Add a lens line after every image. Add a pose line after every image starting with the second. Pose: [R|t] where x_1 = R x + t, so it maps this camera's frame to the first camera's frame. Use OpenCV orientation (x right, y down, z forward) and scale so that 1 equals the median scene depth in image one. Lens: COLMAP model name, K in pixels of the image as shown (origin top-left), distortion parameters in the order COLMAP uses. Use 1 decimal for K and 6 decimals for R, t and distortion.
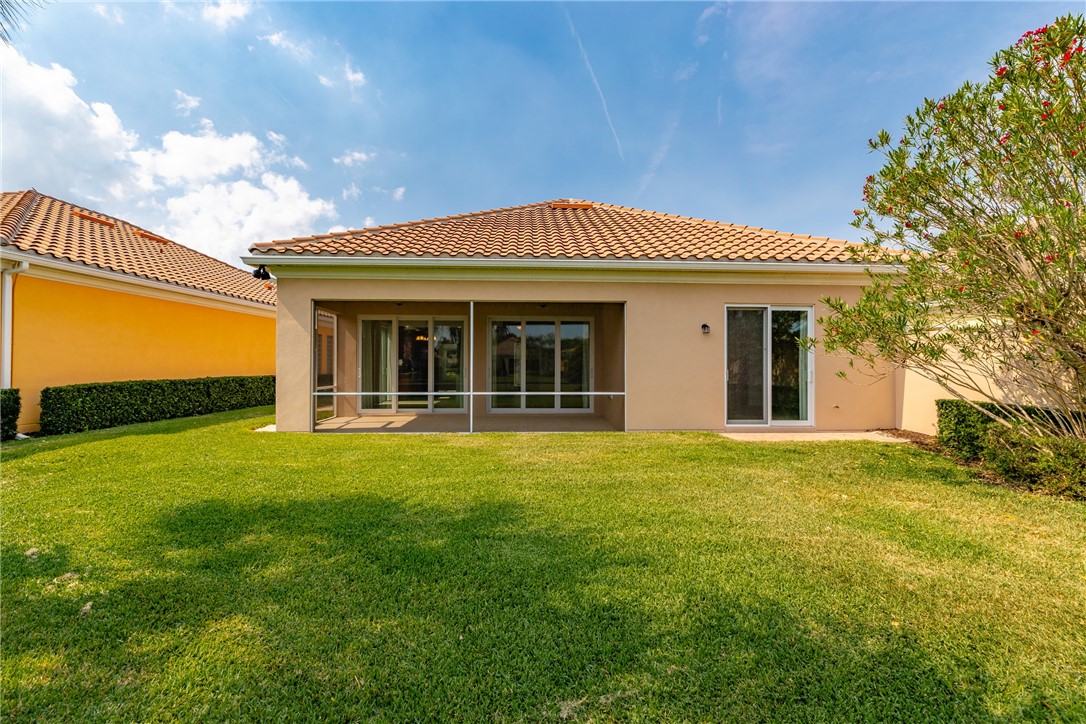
lens RADIAL K [[498.2, 0, 548.2], [0, 498.2, 359.9], [0, 0, 1]] dist [0.003987, 0.000074]
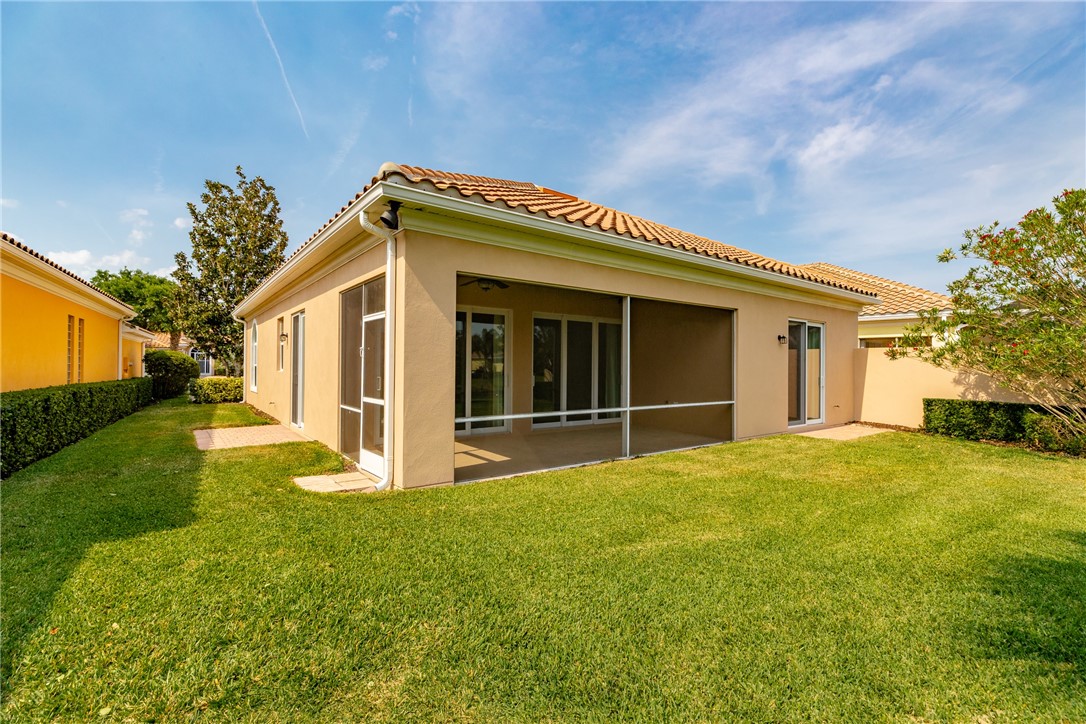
lens RADIAL K [[498.2, 0, 545.7], [0, 498.2, 364.1], [0, 0, 1]] dist [0.003987, 0.000074]
pose [[0.819258, 0.006556, 0.573388, -0.728167], [-0.012937, 0.999891, 0.007052, -0.009995], [-0.573280, -0.013195, 0.819253, 0.403362]]
